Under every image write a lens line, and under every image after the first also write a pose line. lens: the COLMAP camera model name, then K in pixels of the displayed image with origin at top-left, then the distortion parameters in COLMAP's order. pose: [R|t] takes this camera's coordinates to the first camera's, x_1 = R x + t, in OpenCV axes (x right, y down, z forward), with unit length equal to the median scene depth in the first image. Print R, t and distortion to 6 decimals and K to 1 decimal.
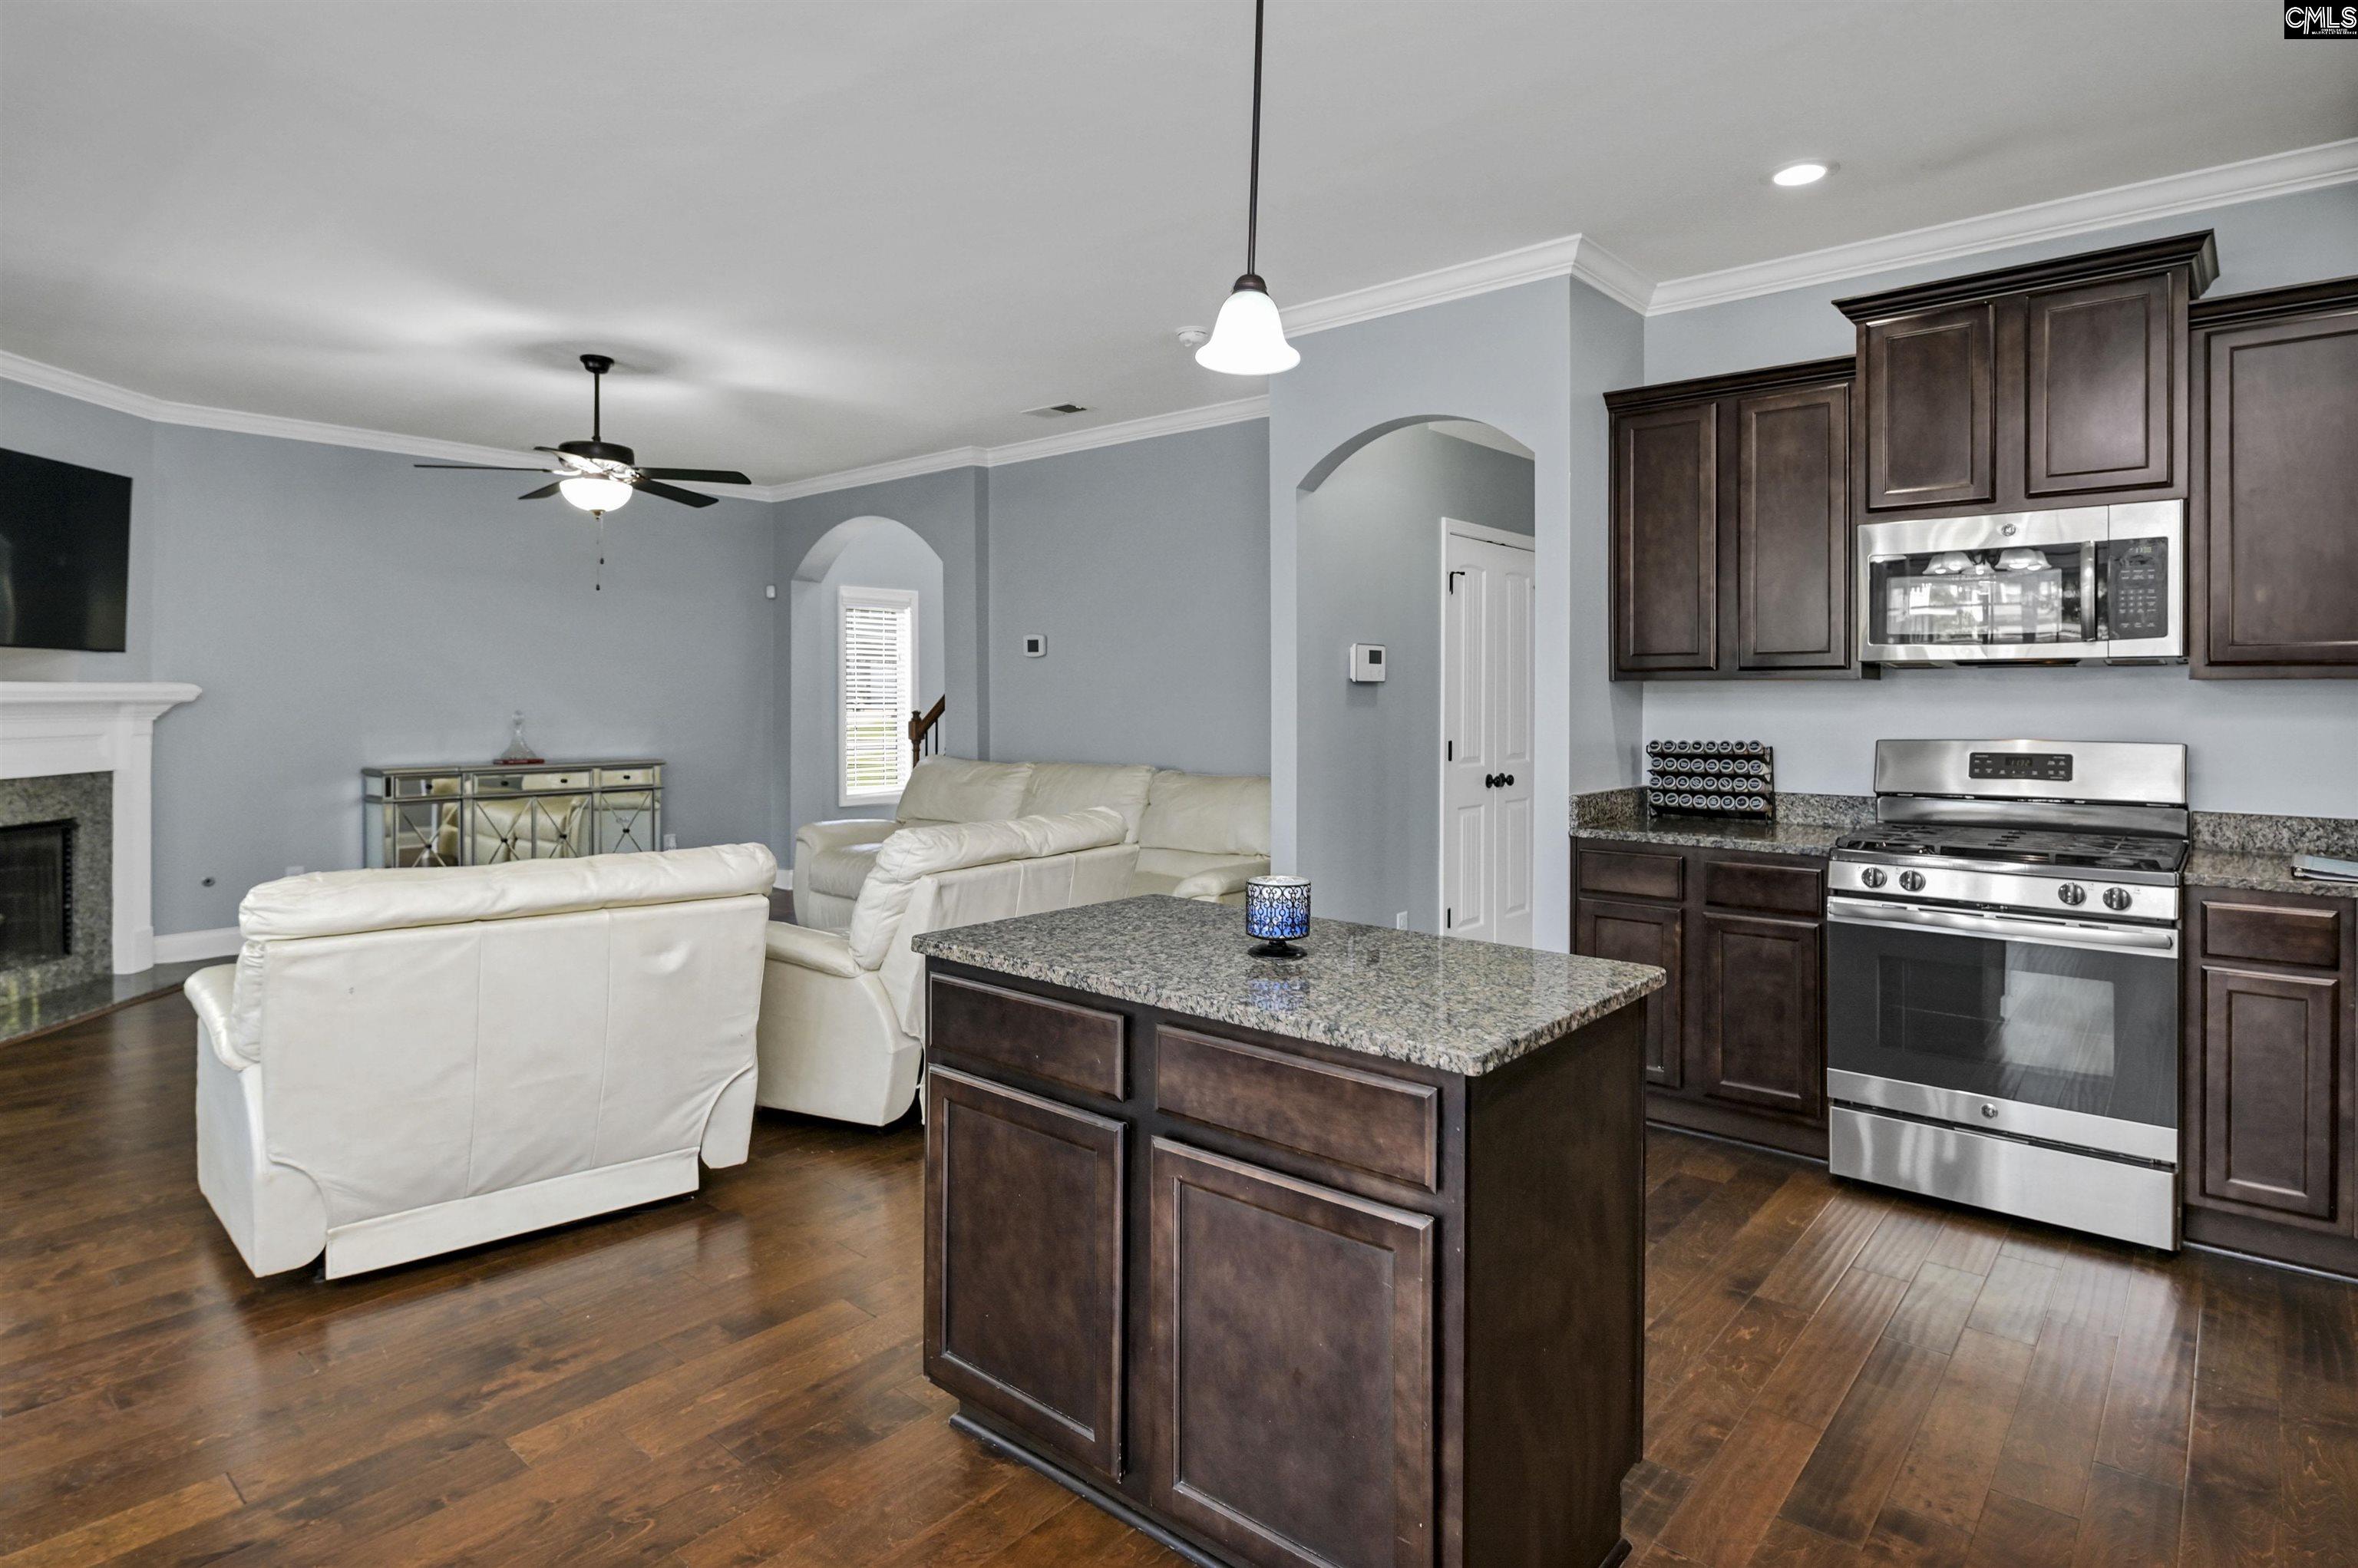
lens RADIAL K [[1216.6, 0, 1221.8], [0, 1216.6, 693.7], [0, 0, 1]] dist [0.006274, -0.008164]
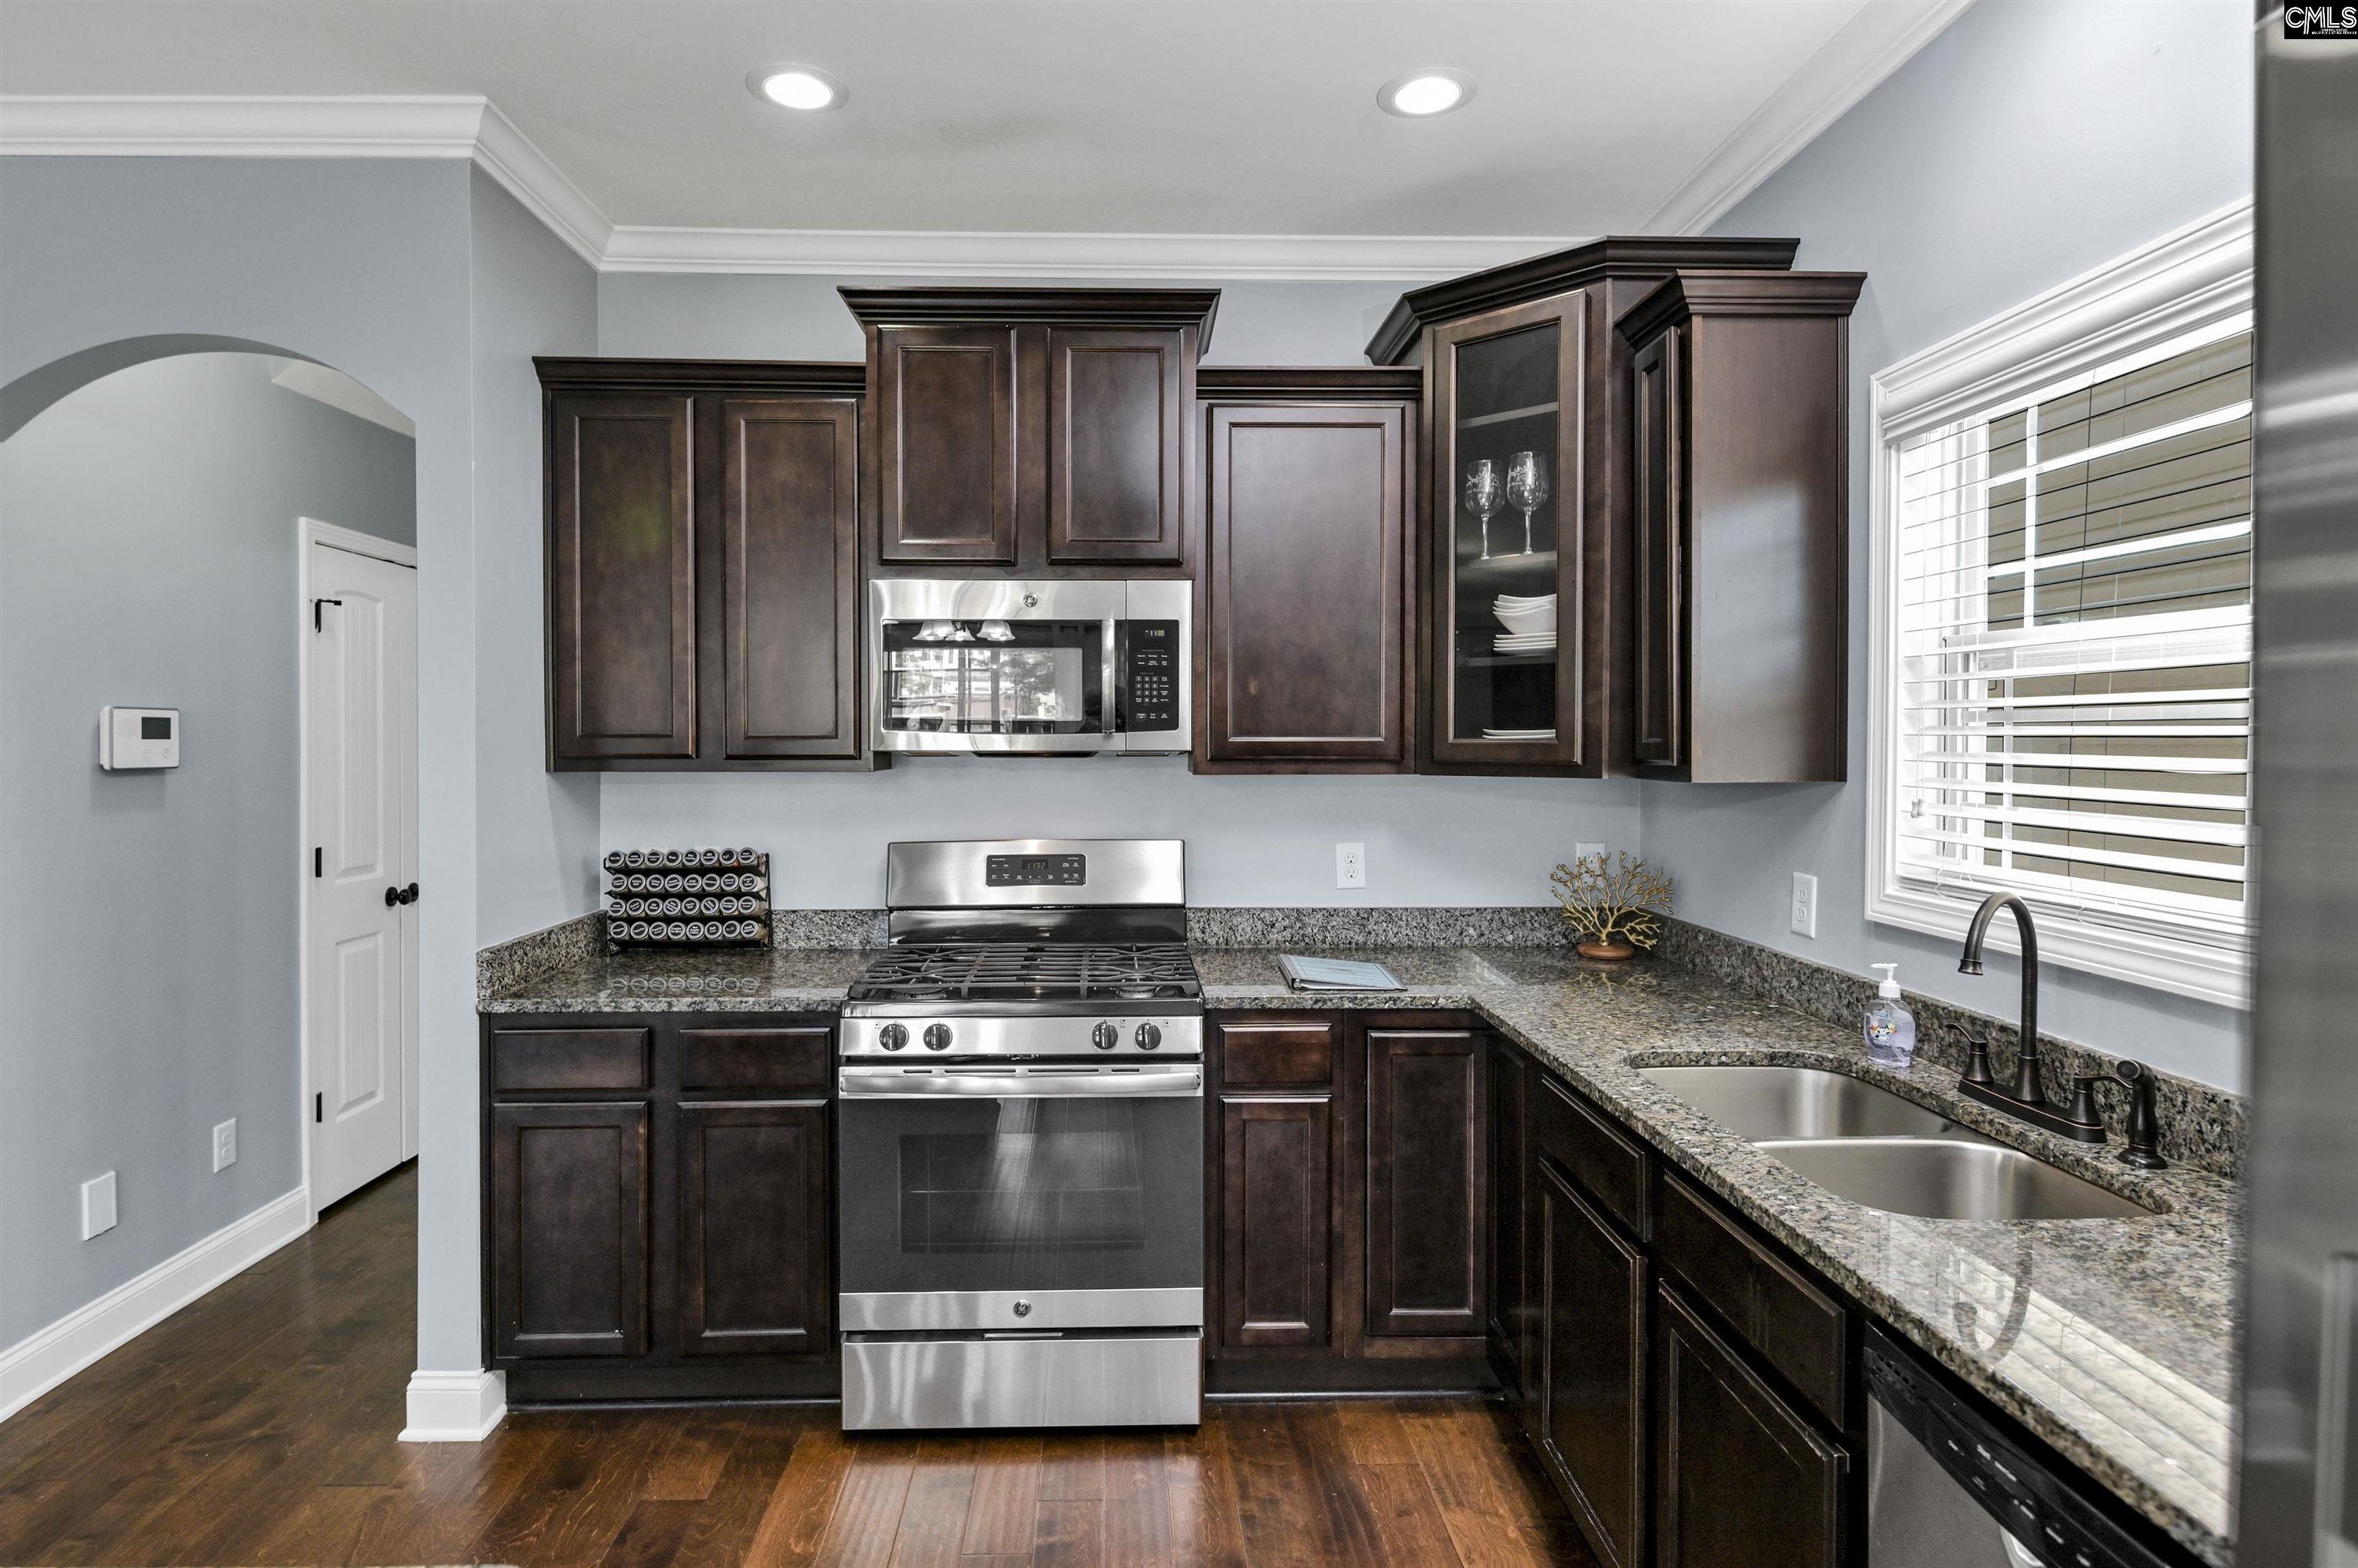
lens RADIAL K [[1216.6, 0, 1136.9], [0, 1216.6, 759.8], [0, 0, 1]] dist [0.006274, -0.008164]
pose [[0.752932, -0.012655, 0.657977, 0.131203], [0.000192, 0.999819, 0.019011, -0.035990], [-0.658098, -0.014188, 0.752798, 0.288514]]
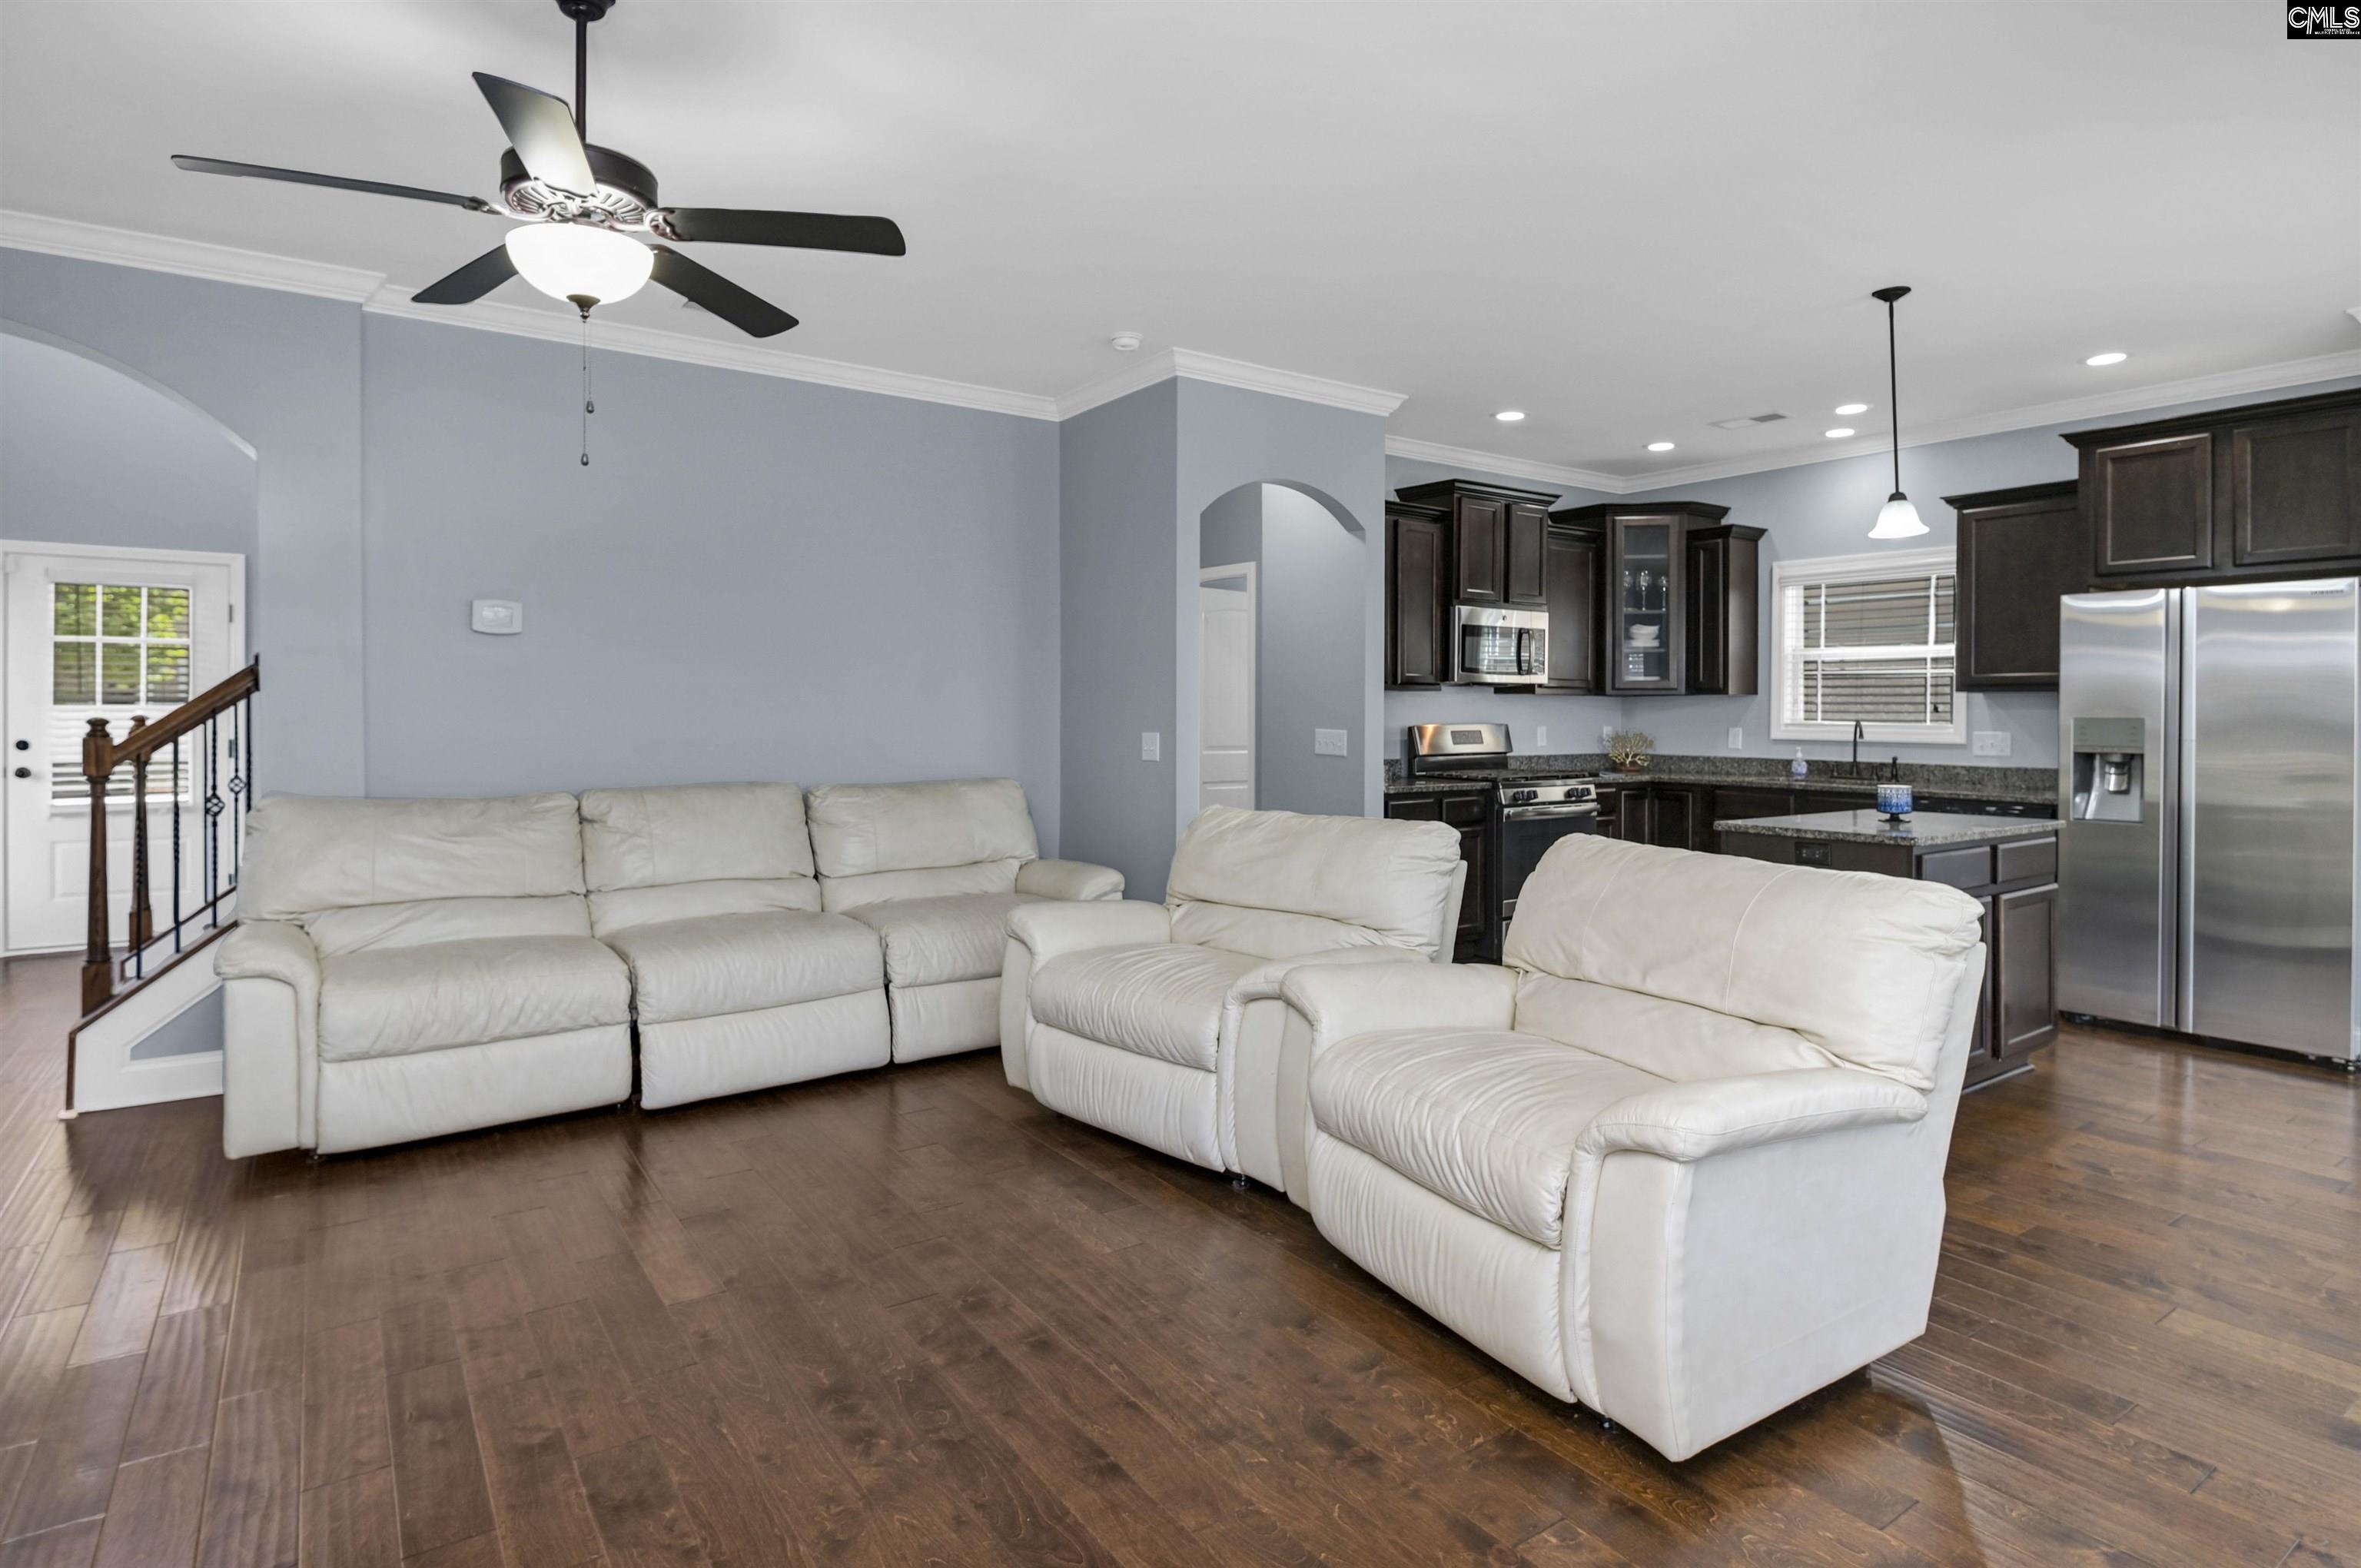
lens RADIAL K [[1218.2, 0, 1150.5], [0, 1218.2, 719.4], [0, 0, 1]] dist [0.006274, -0.008164]
pose [[0.279305, -0.007430, 0.960174, -1.335921], [-0.004286, 0.999950, 0.008985, 0.014832], [-0.960193, -0.006625, 0.279260, 0.929204]]
